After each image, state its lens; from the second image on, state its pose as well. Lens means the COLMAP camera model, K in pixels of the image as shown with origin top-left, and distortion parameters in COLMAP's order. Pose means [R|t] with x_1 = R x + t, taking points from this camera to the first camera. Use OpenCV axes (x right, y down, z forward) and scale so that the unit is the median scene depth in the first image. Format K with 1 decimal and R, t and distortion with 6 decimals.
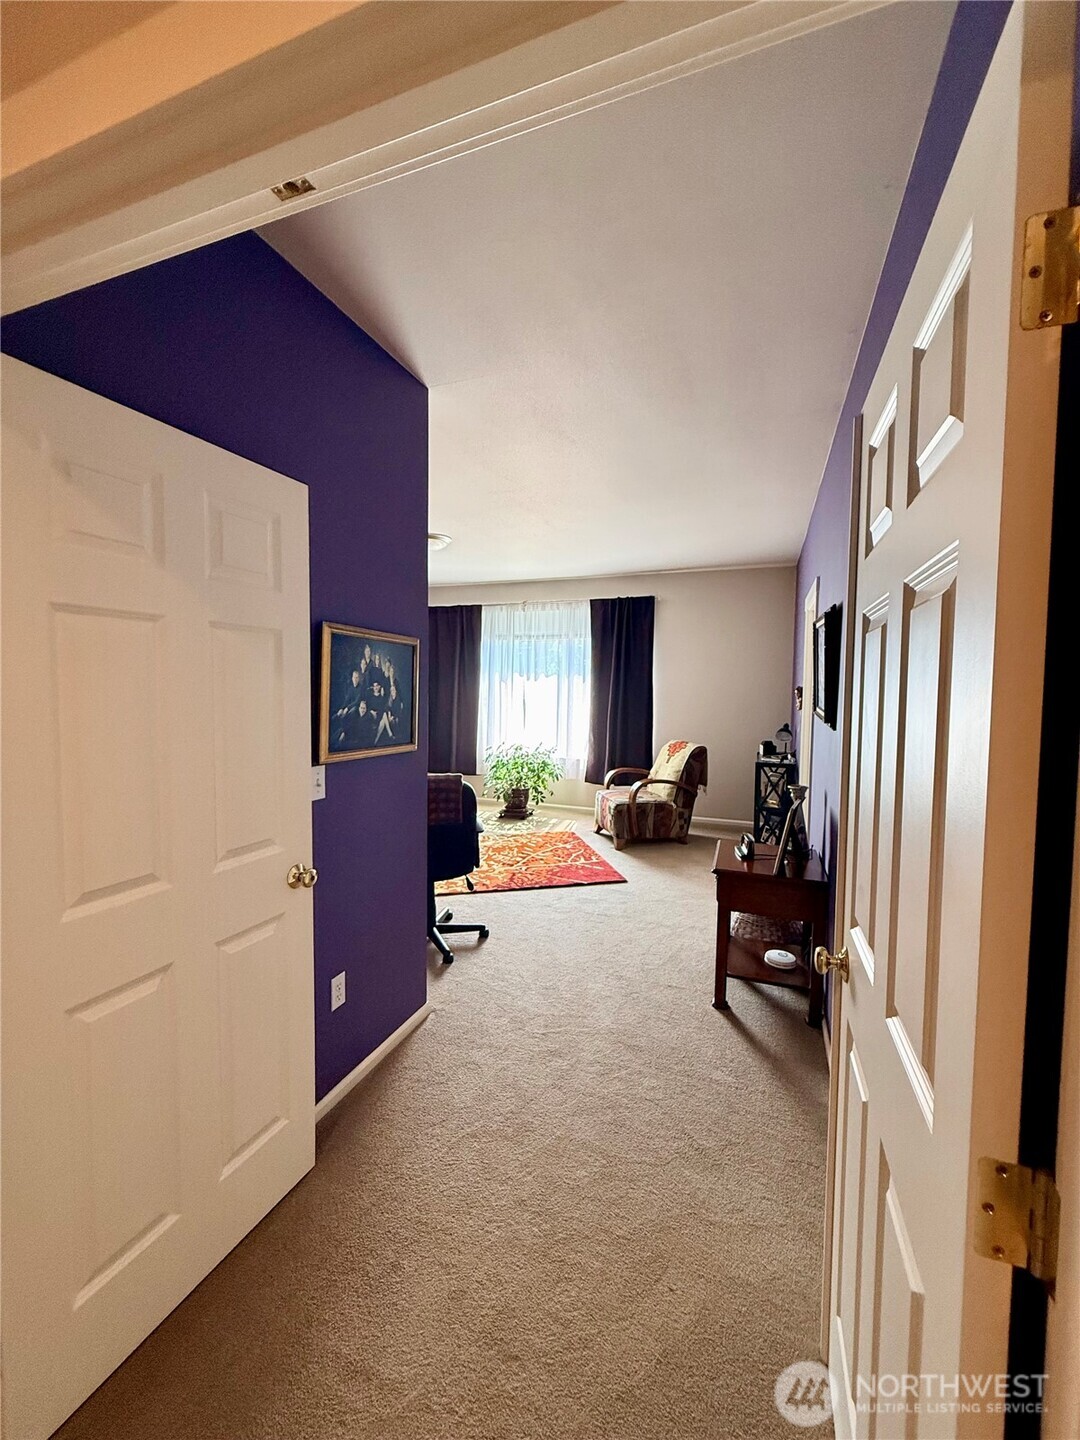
lens RADIAL K [[574.6, 0, 533.2], [0, 574.6, 717.6], [0, 0, 1]] dist [0.000204, 0.000177]
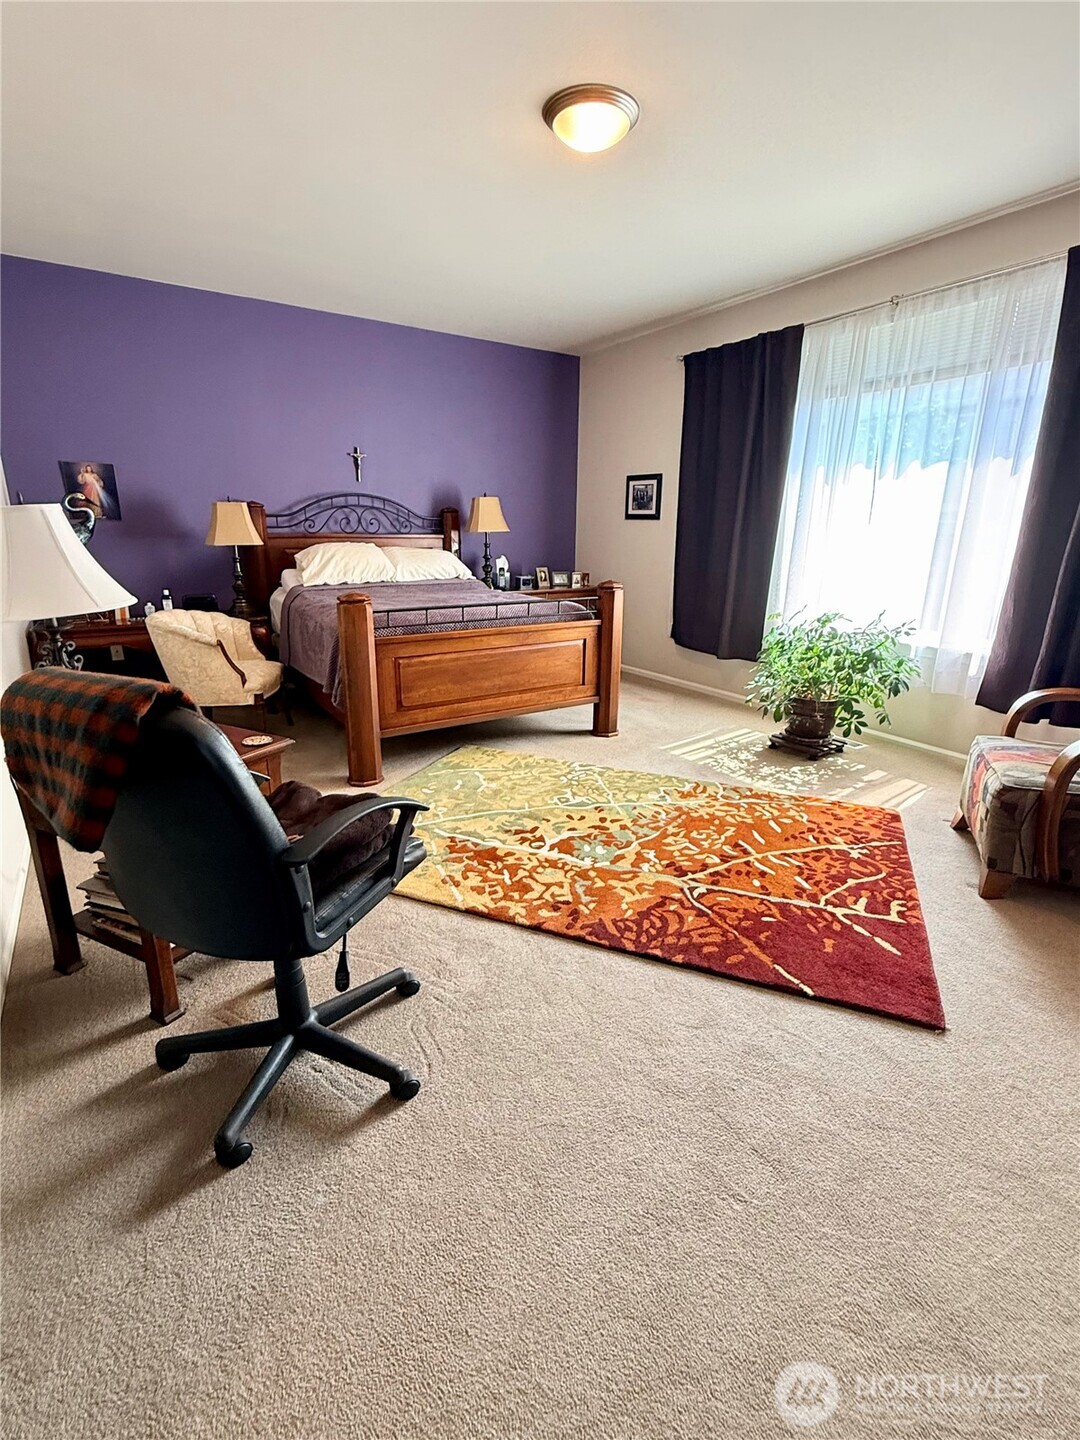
lens RADIAL K [[658.1, 0, 551.2], [0, 658.1, 713.3], [0, 0, 1]] dist [-0.001226, 0.000397]
pose [[0.814814, 0.150935, -0.559729, 0.123294], [-0.028696, 0.974830, 0.221097, 0.015001], [0.579012, -0.164091, 0.798636, 0.437492]]
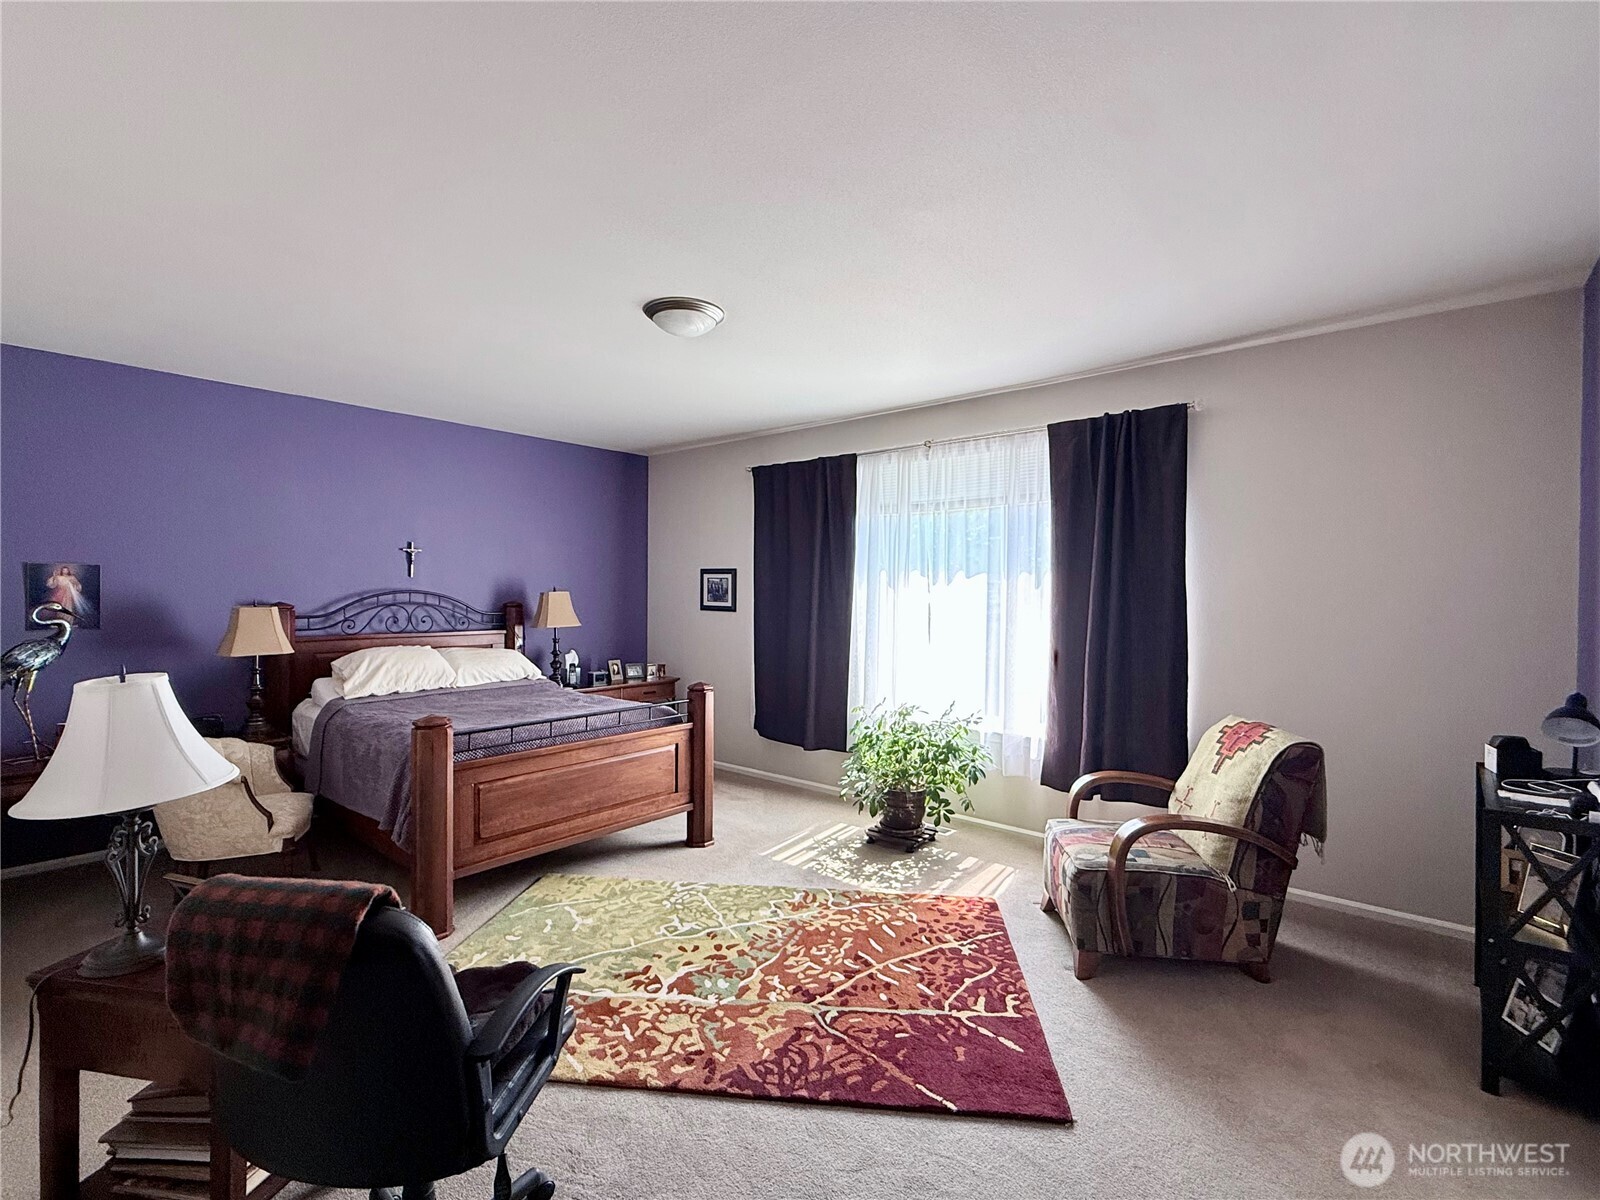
lens RADIAL K [[731.3, 0, 794.4], [0, 731.3, 595.5], [0, 0, 1]] dist [-0.001226, 0.000397]
pose [[0.941034, -0.009146, -0.338189, 0.118618], [-0.006931, 0.998904, -0.046299, -0.025028], [0.338241, 0.045913, 0.939939, 0.359842]]
